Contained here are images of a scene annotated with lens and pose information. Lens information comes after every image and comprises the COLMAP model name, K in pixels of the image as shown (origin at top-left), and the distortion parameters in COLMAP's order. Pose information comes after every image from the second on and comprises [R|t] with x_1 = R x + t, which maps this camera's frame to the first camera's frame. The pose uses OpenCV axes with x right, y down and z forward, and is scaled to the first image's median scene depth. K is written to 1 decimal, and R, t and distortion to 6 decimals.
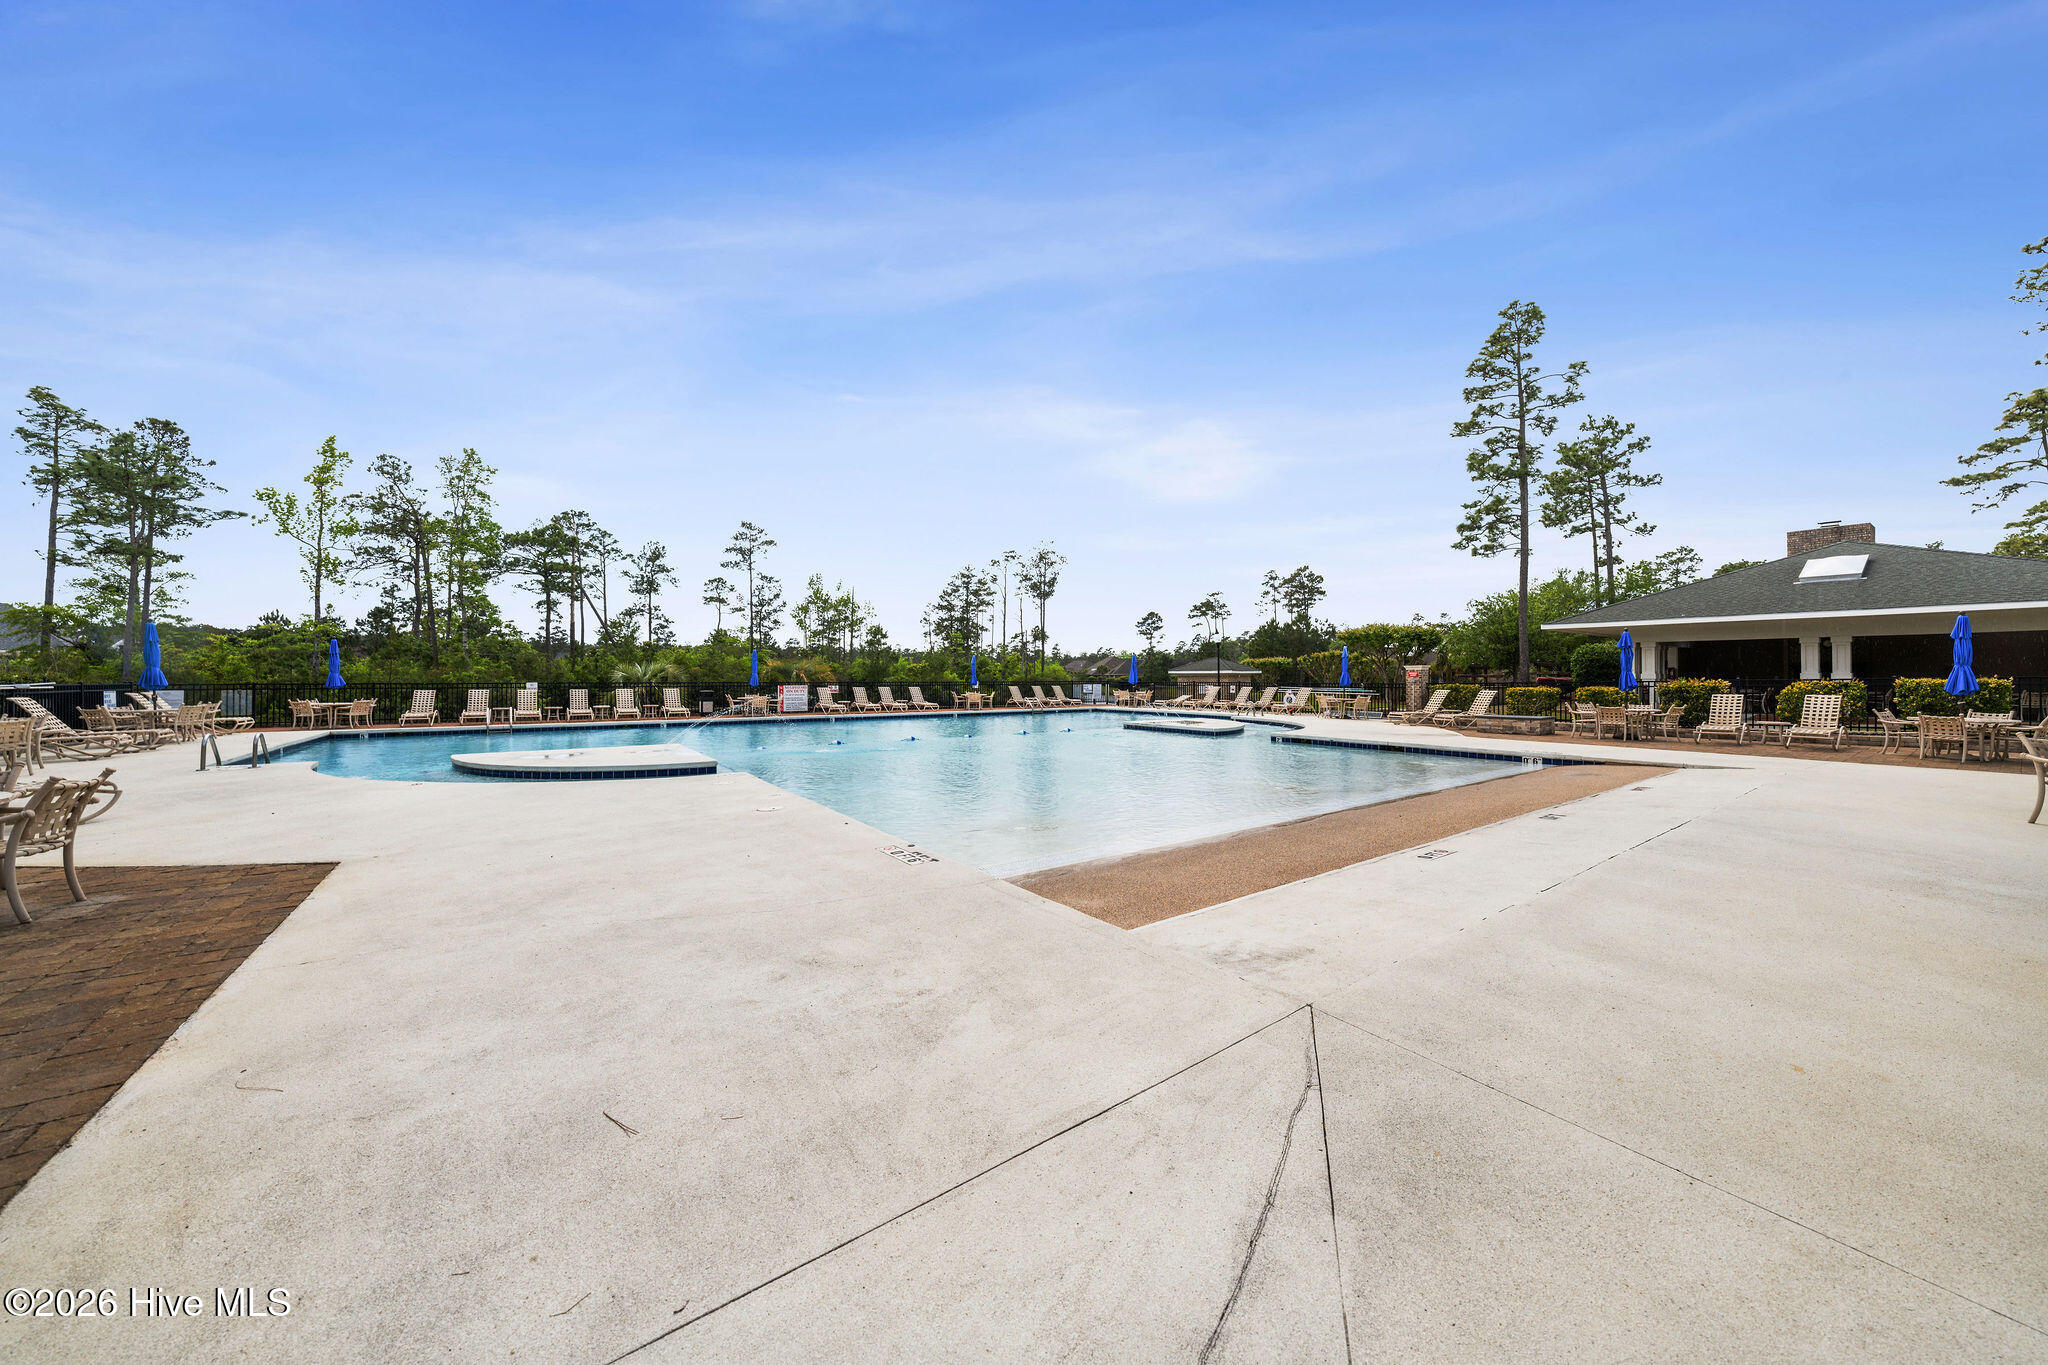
lens RADIAL K [[698.8, 0, 1031.4], [0, 698.8, 667.6], [0, 0, 1]] dist [-0.000287, -0.000259]
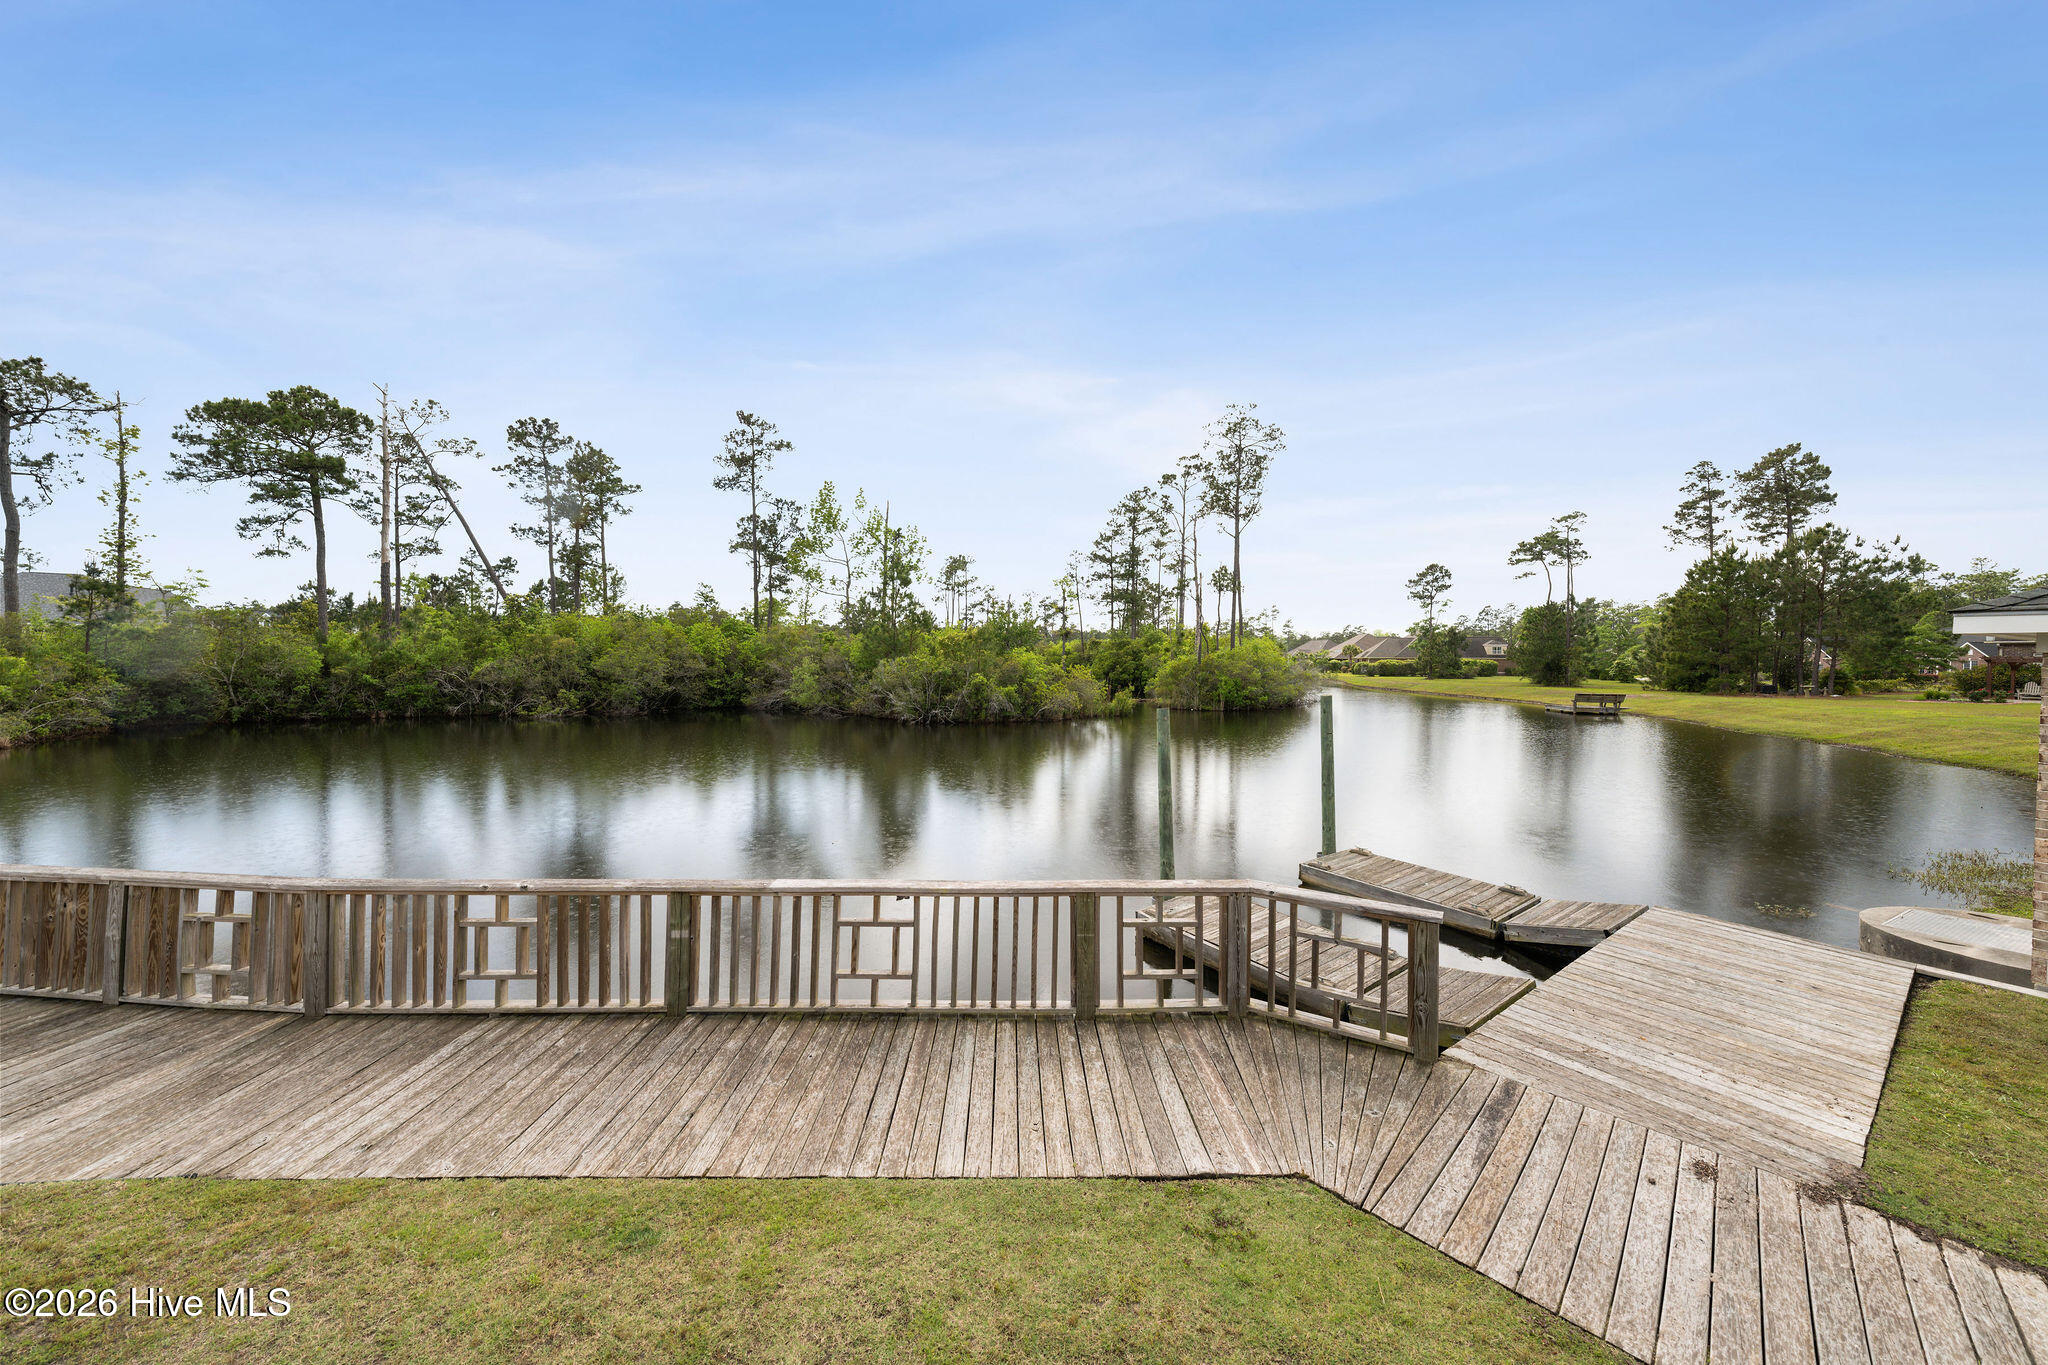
lens RADIAL K [[698.8, 0, 1031.4], [0, 698.8, 667.6], [0, 0, 1]] dist [-0.000287, -0.000259]
pose [[0.947454, 0.010729, -0.319712, 0.044248], [-0.002900, 0.999684, 0.024954, 0.006617], [0.319879, -0.022716, 0.947186, 0.460449]]
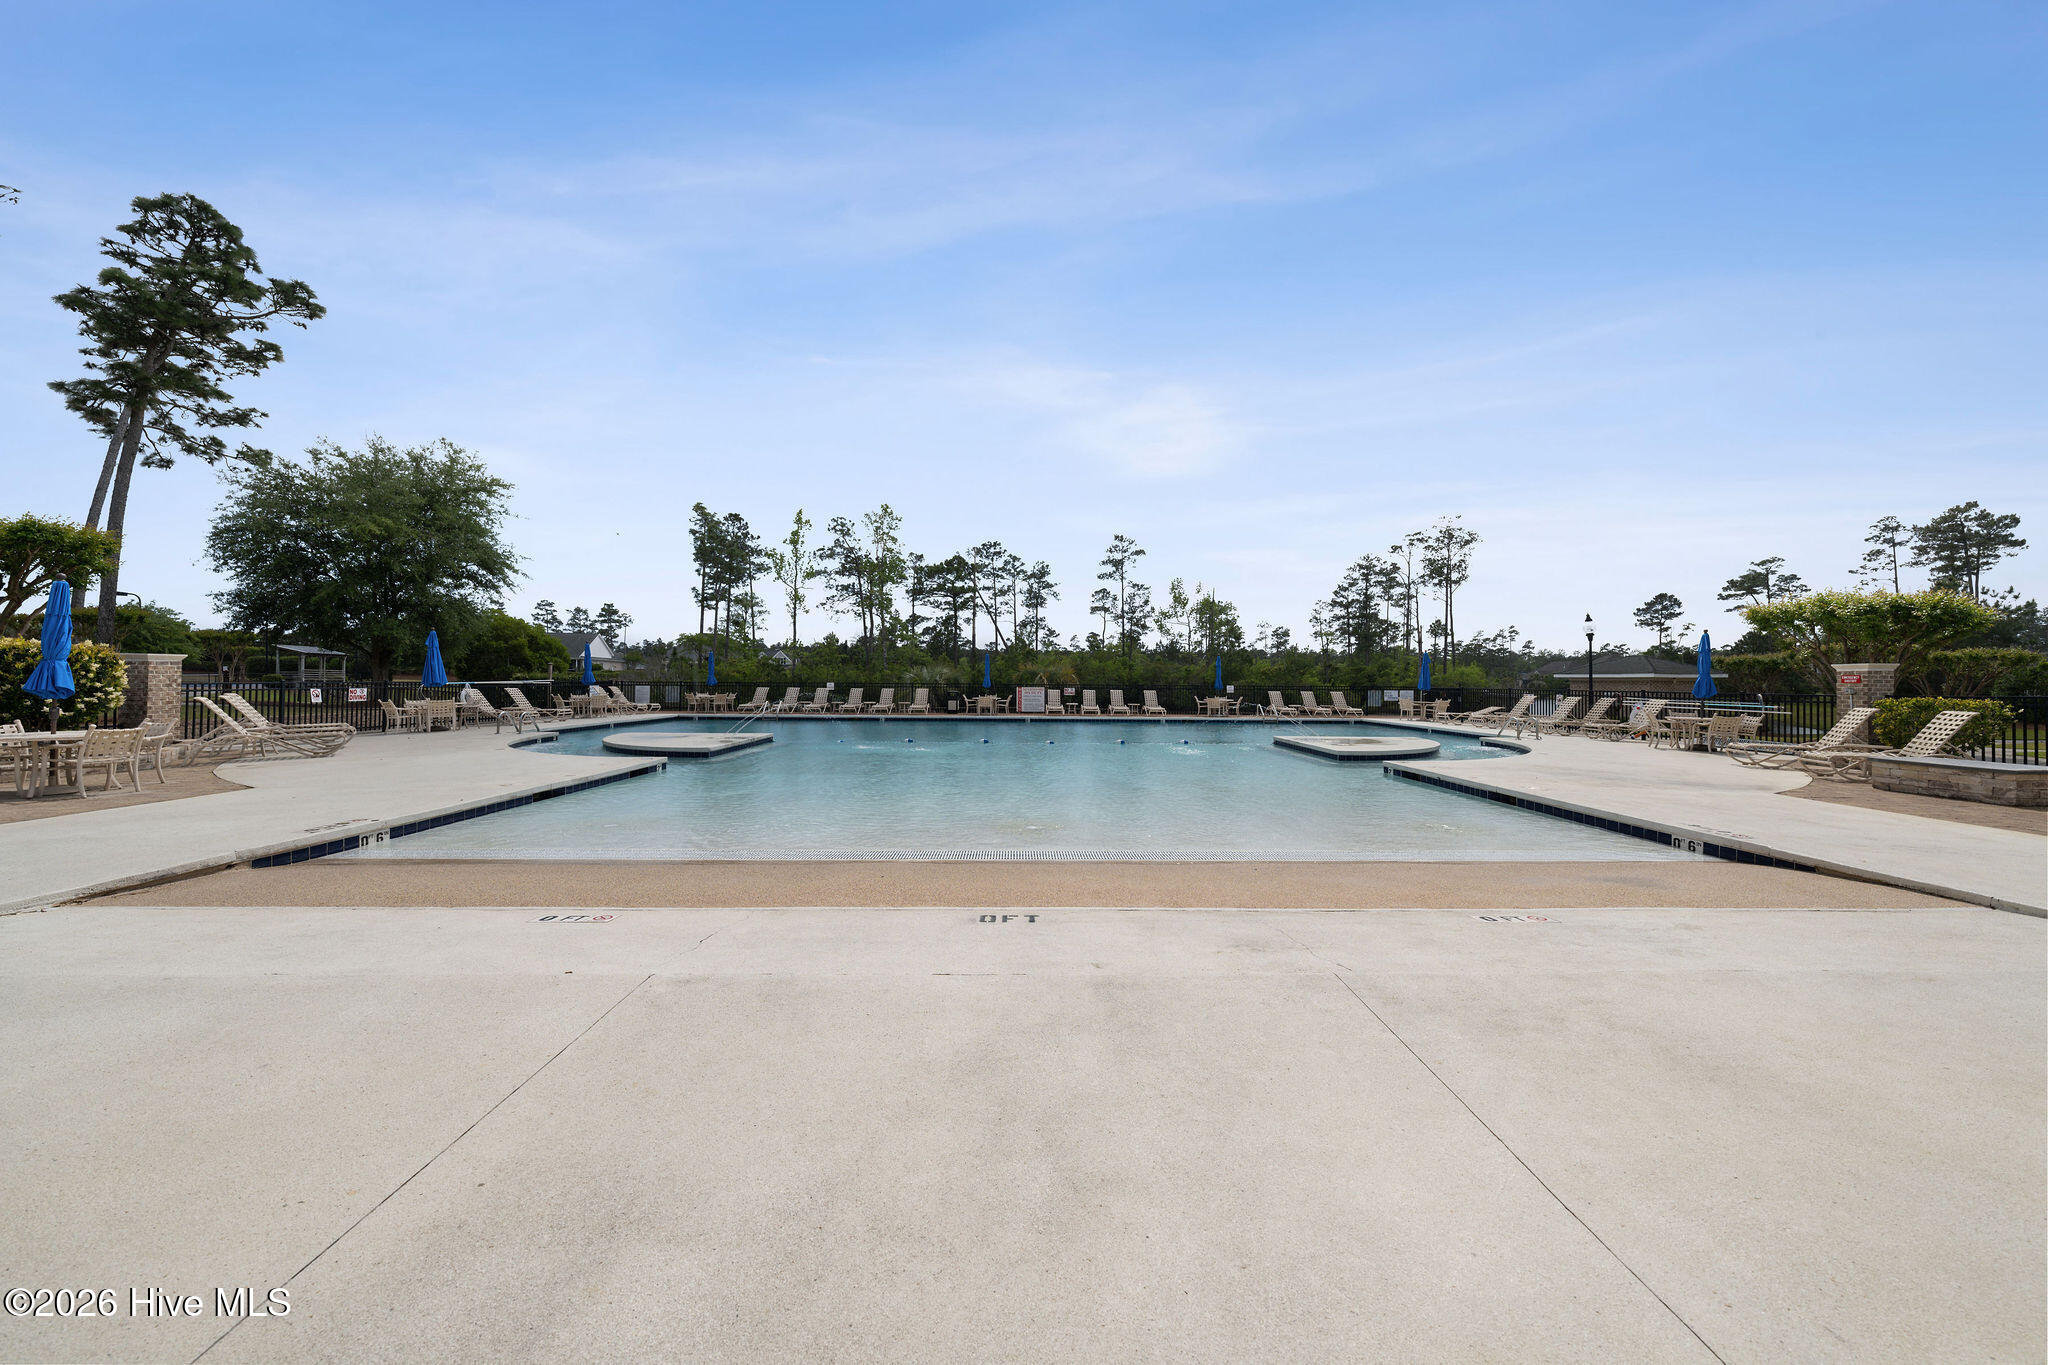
lens RADIAL K [[698.8, 0, 1031.4], [0, 698.8, 667.6], [0, 0, 1]] dist [-0.000287, -0.000259]
pose [[0.819861, -0.004556, -0.572544, 0.092886], [0.001879, 0.999984, -0.005267, 0.000384], [0.572559, 0.003243, 0.819857, 0.044123]]
